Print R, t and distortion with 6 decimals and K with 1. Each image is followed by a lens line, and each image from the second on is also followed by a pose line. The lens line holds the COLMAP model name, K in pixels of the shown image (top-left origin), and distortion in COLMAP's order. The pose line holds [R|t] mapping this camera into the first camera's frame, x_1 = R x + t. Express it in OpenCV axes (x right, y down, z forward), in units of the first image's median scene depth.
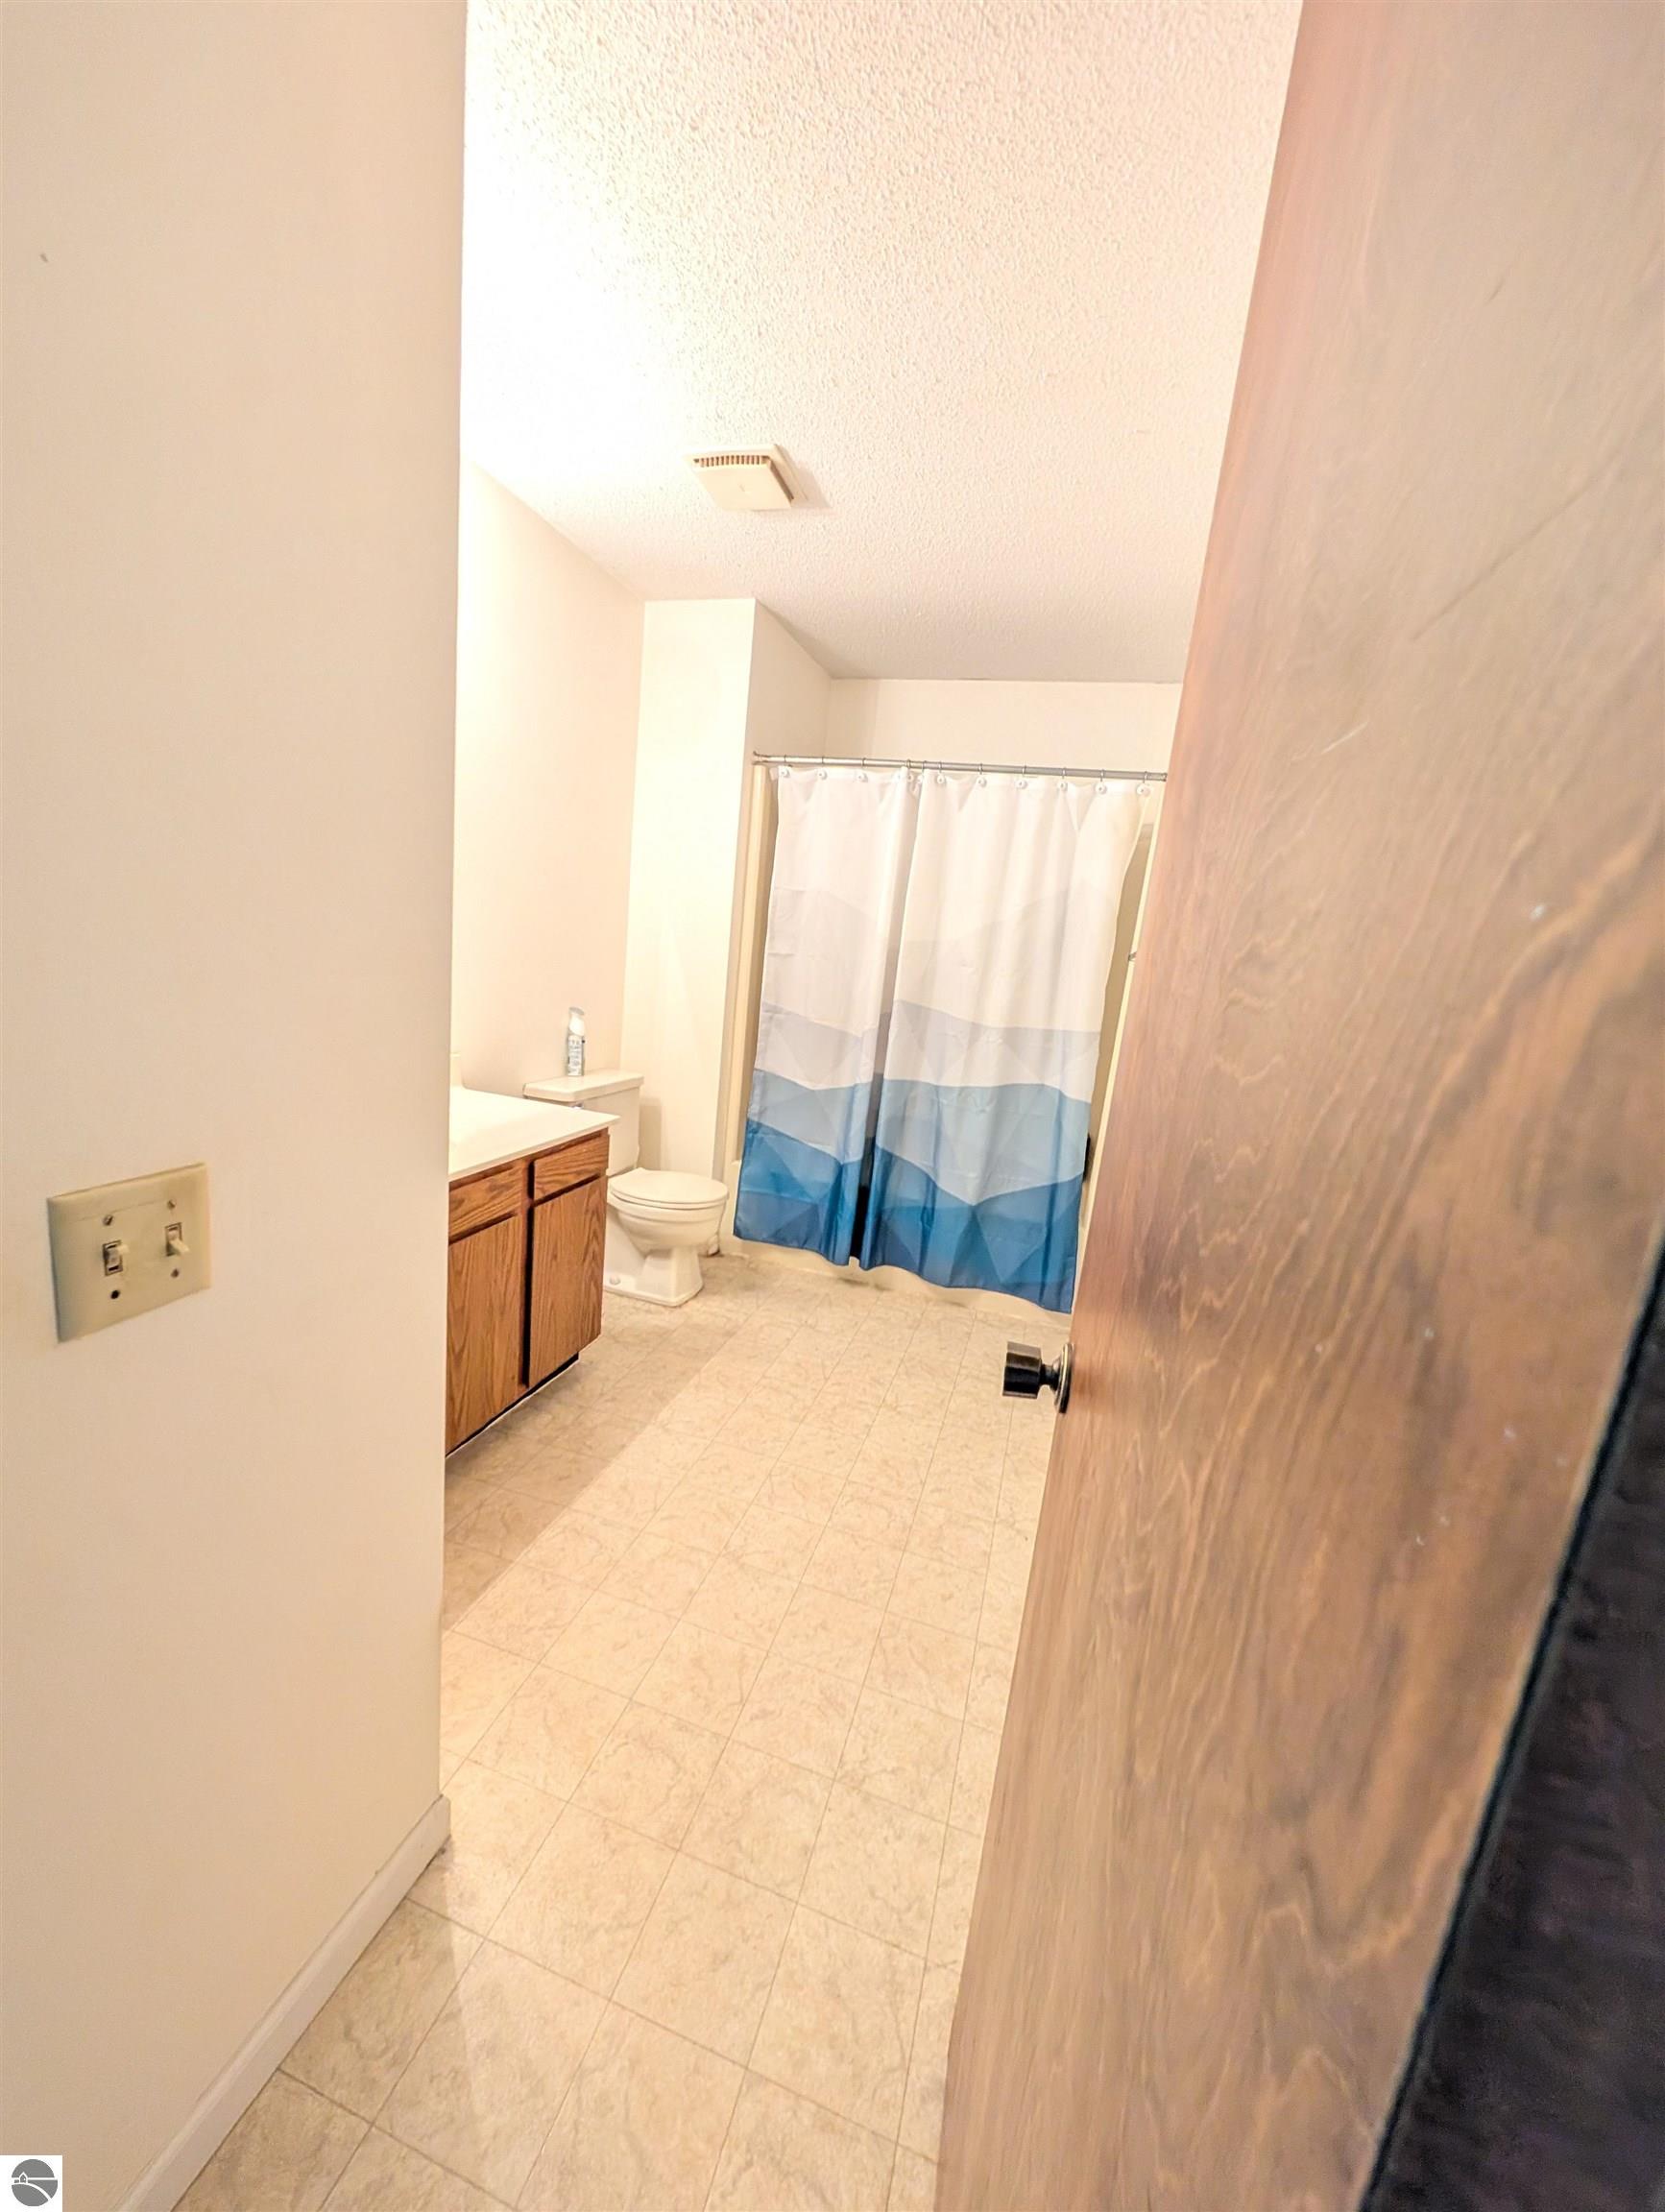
lens RADIAL K [[833.4, 0, 824.0], [0, 833.4, 1110.2], [0, 0, 1]] dist [0.000548, 0.000406]
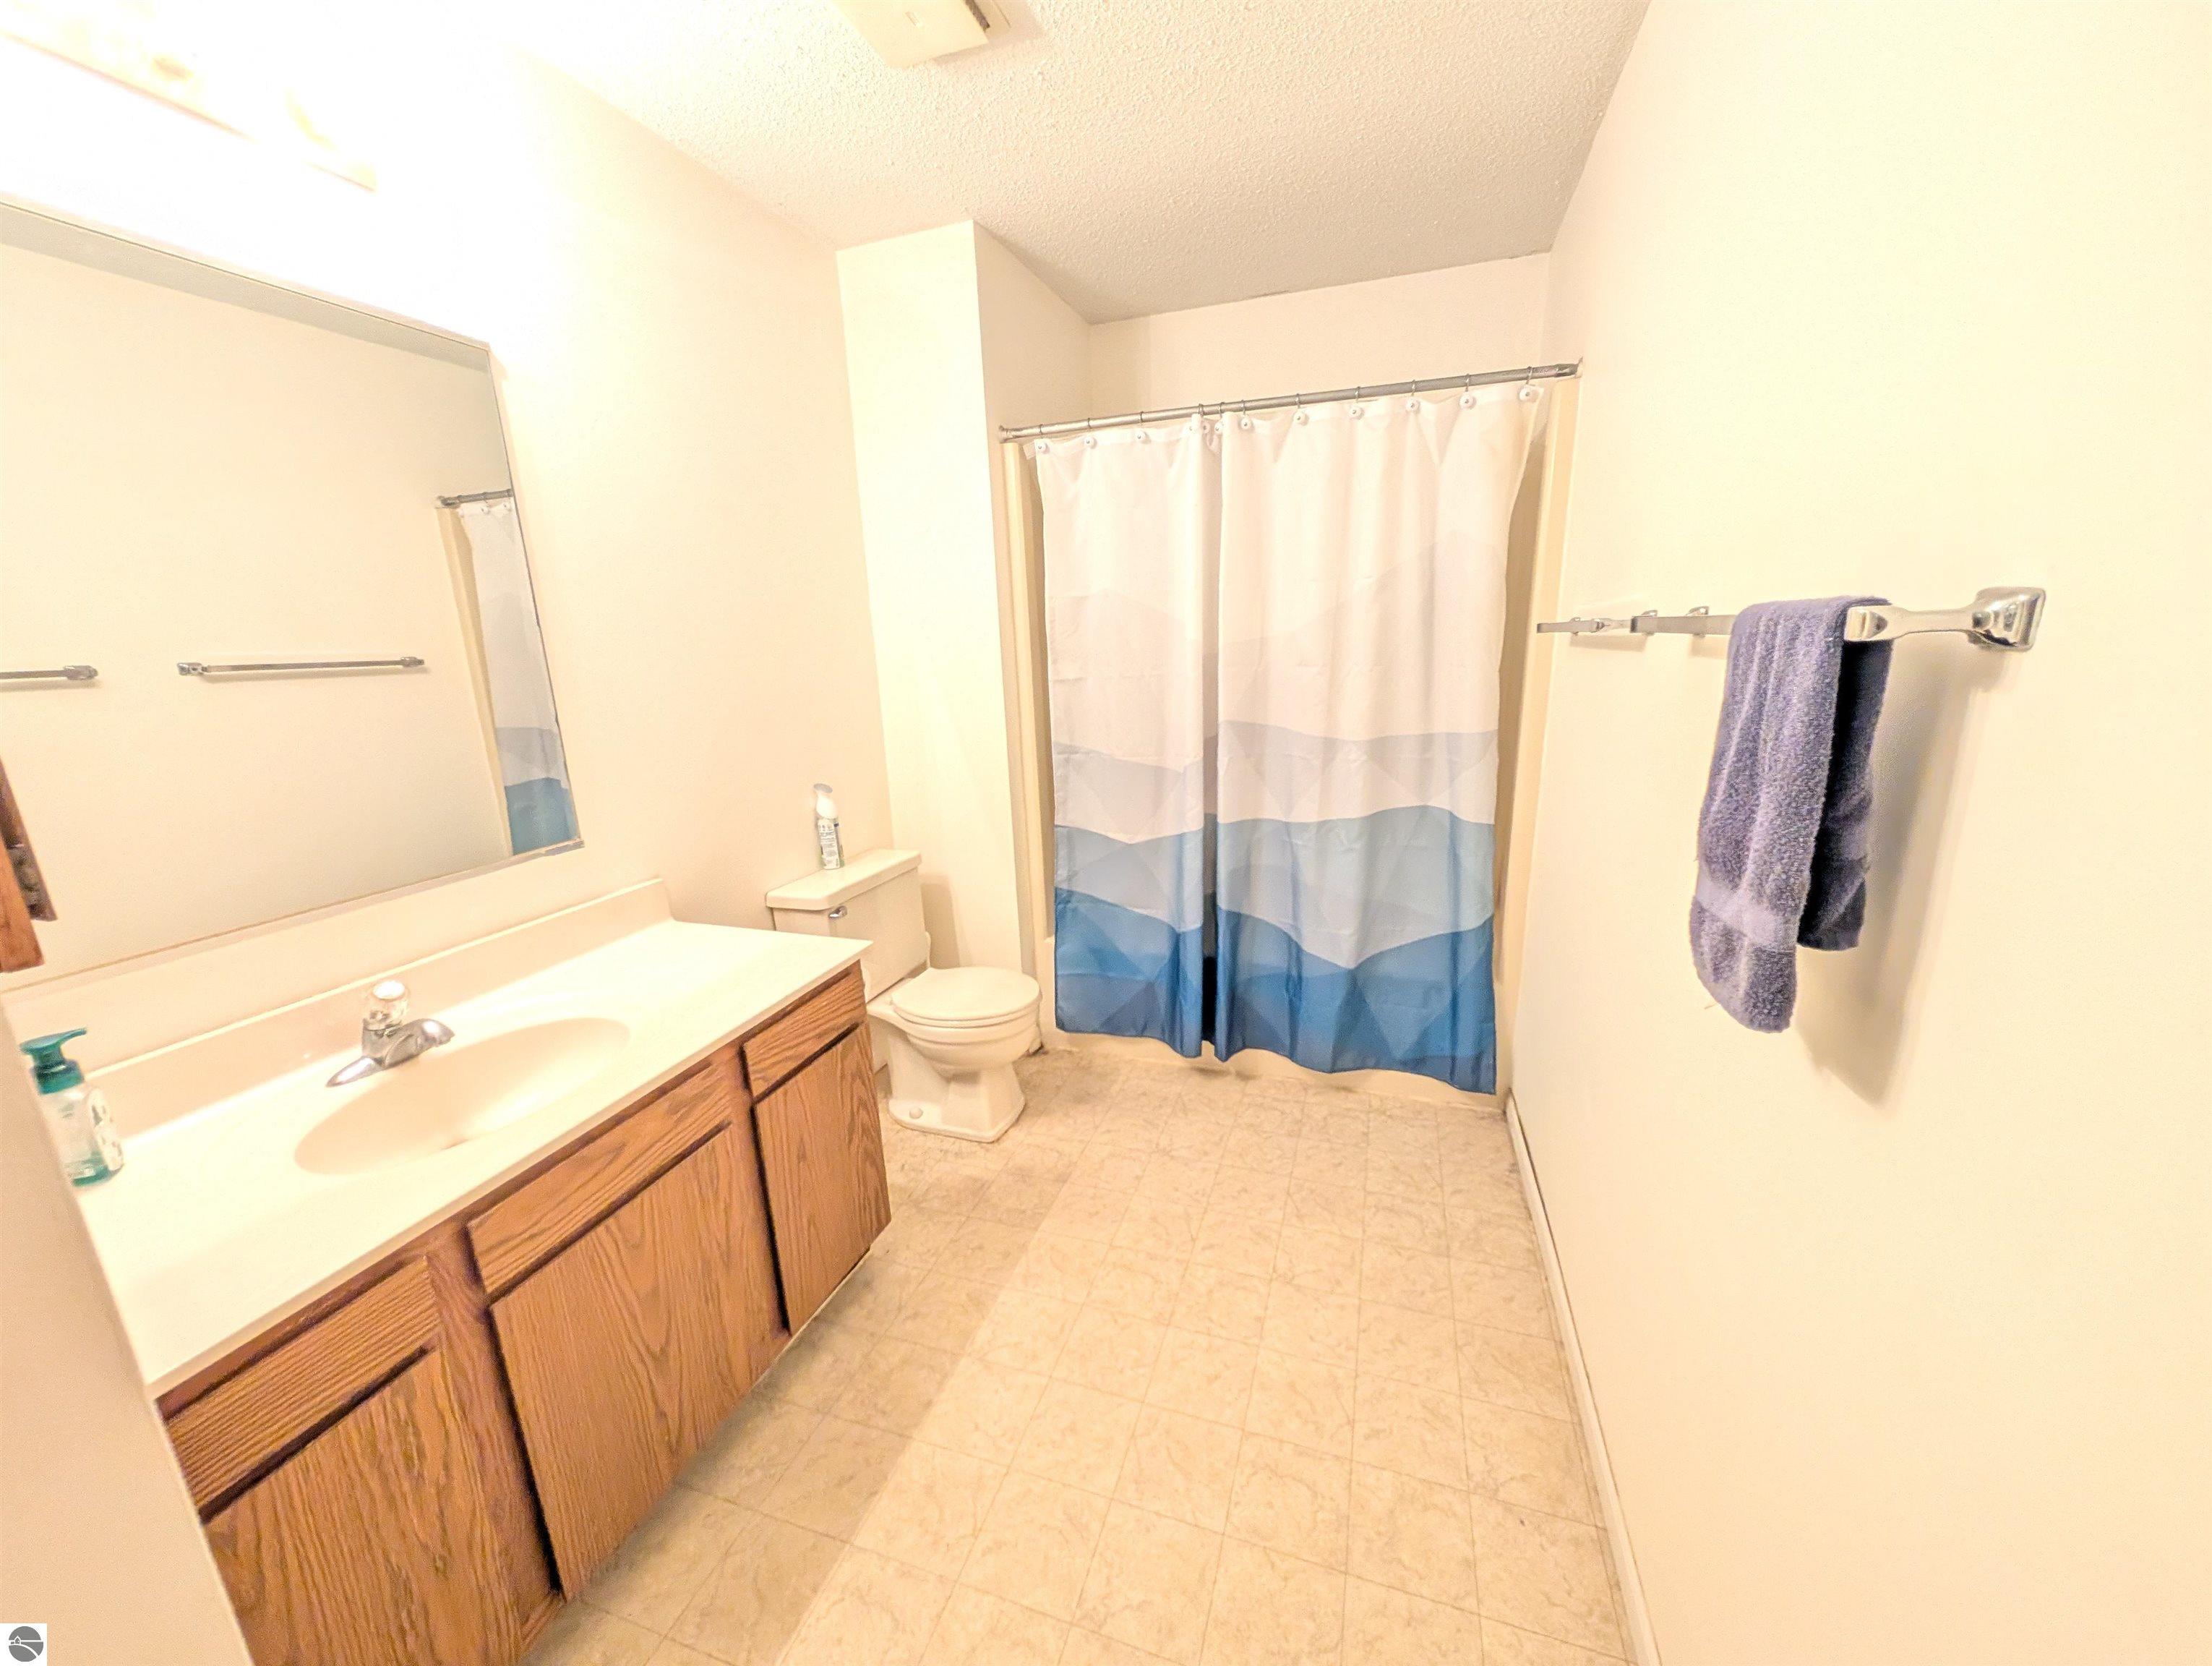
lens RADIAL K [[833.4, 0, 1106.9], [0, 833.4, 838.4], [0, 0, 1]] dist [0.000548, 0.000406]
pose [[0.990696, -0.124000, -0.056092, 0.010481], [0.126142, 0.991344, 0.036399, -0.064670], [0.051093, -0.043136, 0.997762, 0.213275]]
